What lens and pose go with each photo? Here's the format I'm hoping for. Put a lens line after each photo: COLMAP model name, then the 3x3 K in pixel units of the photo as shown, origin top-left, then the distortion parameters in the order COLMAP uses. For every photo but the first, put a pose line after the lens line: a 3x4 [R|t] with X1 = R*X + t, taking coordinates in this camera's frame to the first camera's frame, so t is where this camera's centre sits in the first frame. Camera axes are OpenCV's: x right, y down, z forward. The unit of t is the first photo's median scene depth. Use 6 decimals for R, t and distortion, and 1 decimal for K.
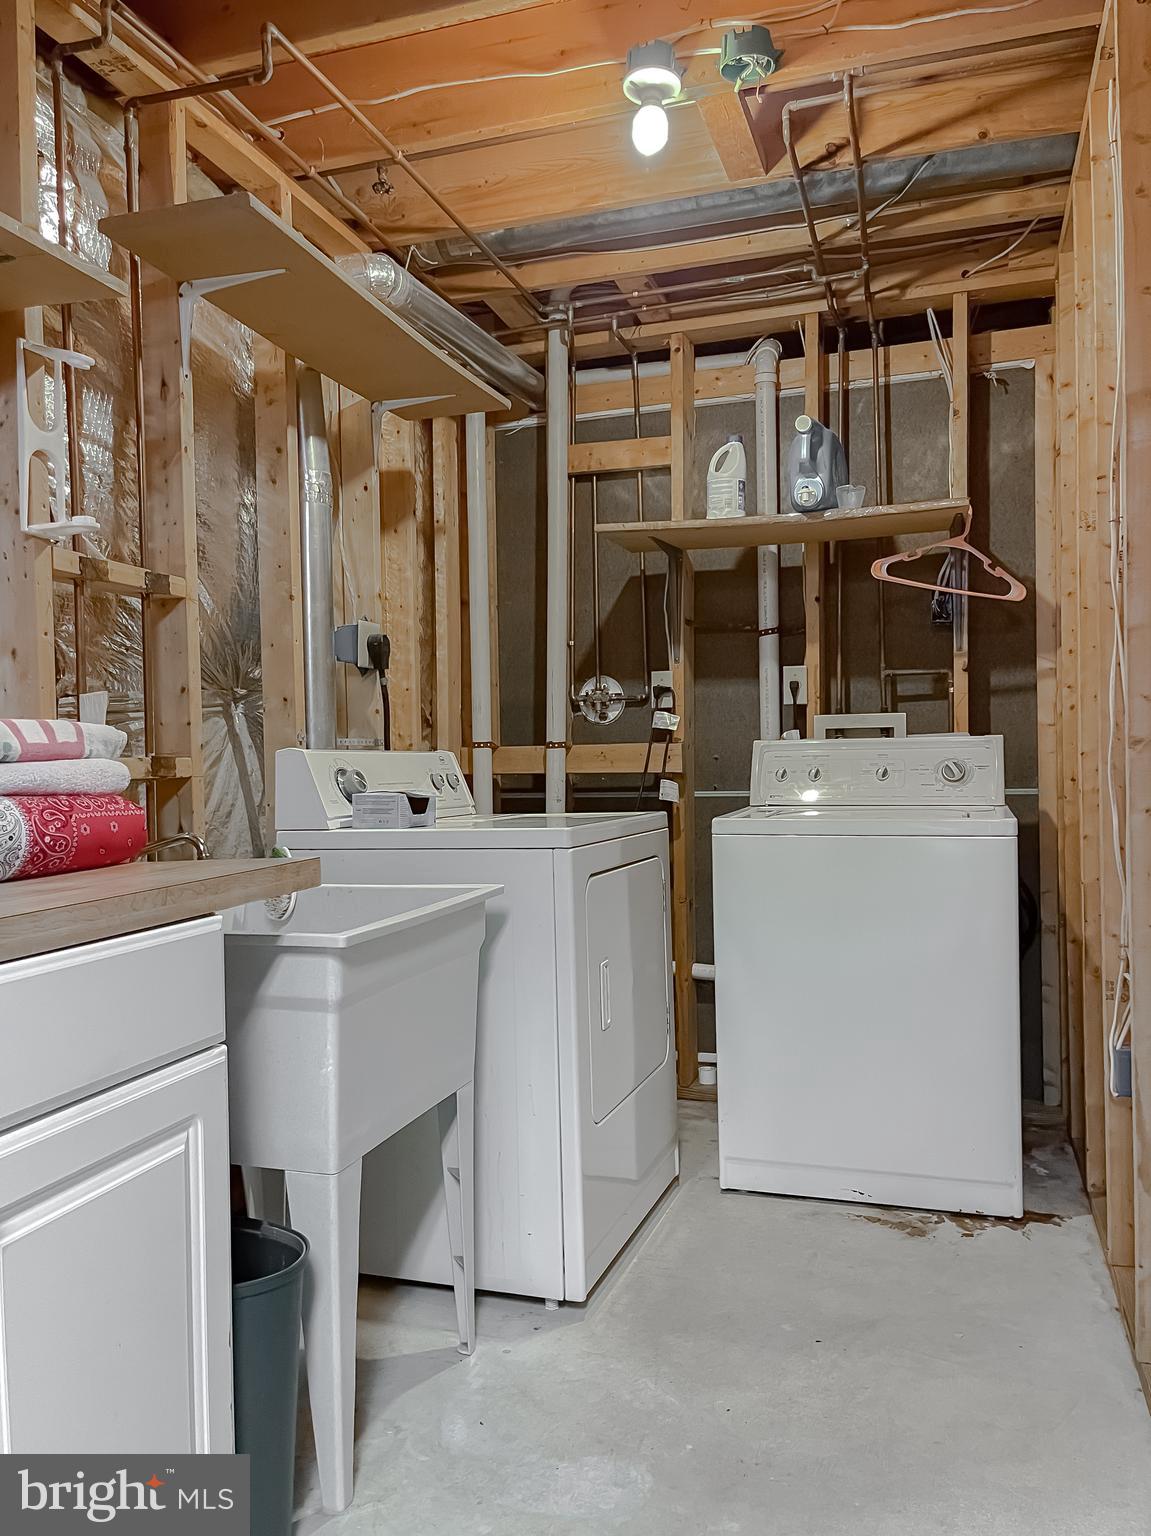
lens RADIAL K [[1183.0, 0, 575.5], [0, 1183.0, 764.3], [0, 0, 1]] dist [0.040955, -0.042013]
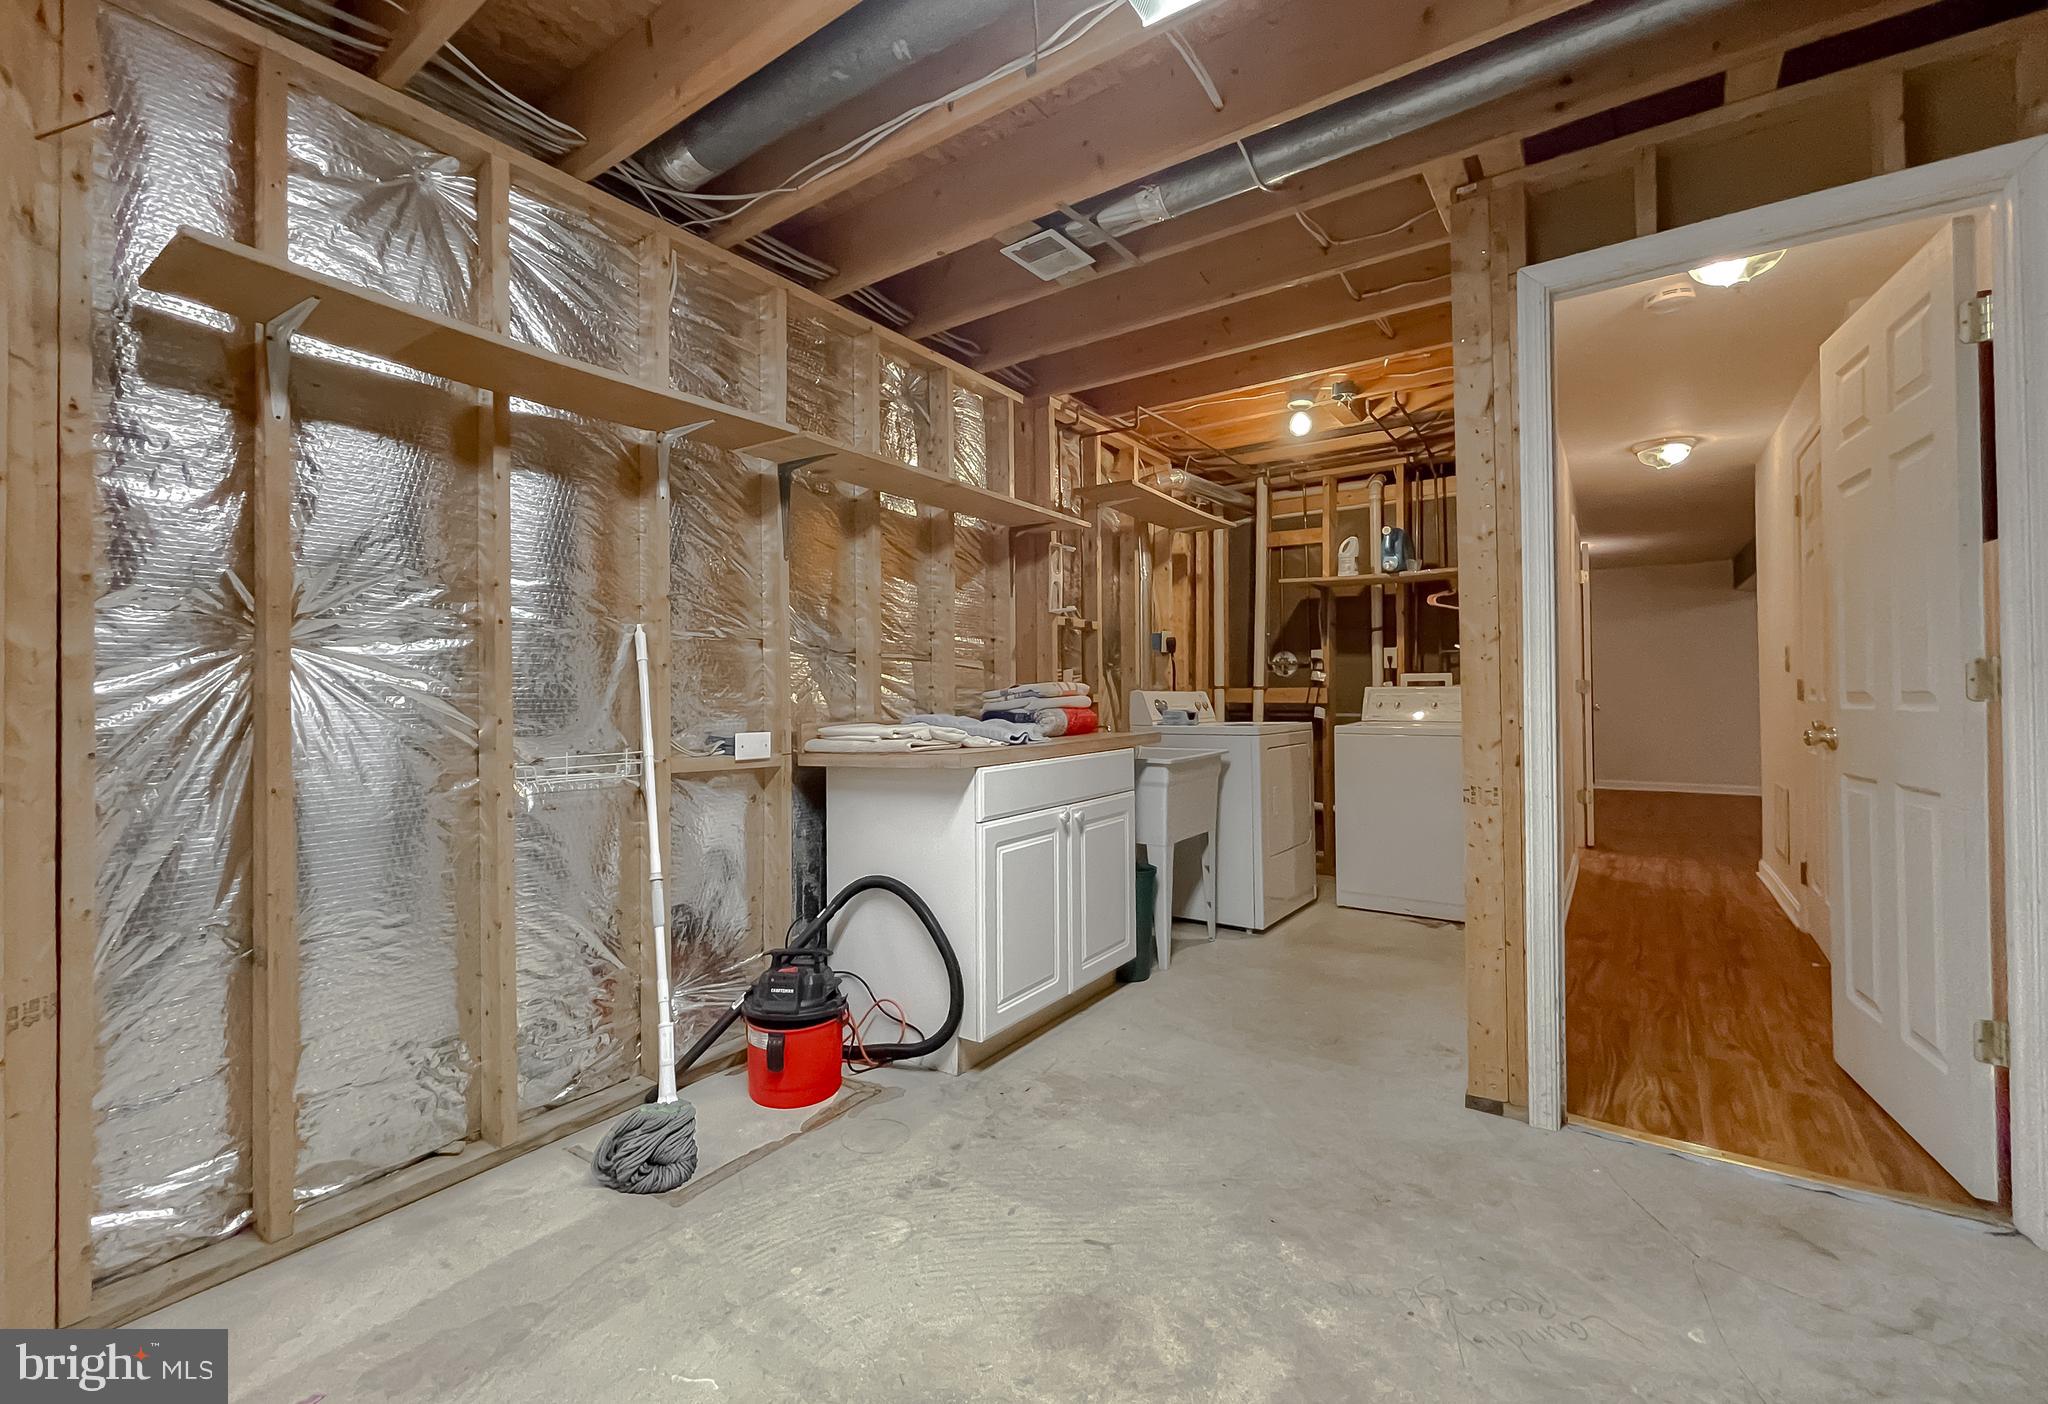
lens RADIAL K [[855.6, 0, 1013.3], [0, 855.6, 680.5], [0, 0, 1]] dist [-0.003382, -0.000922]
pose [[0.951049, 0.007603, -0.308946, 0.036495], [-0.012090, 0.999847, -0.012611, -0.006825], [0.308803, 0.015729, 0.950996, -0.500887]]
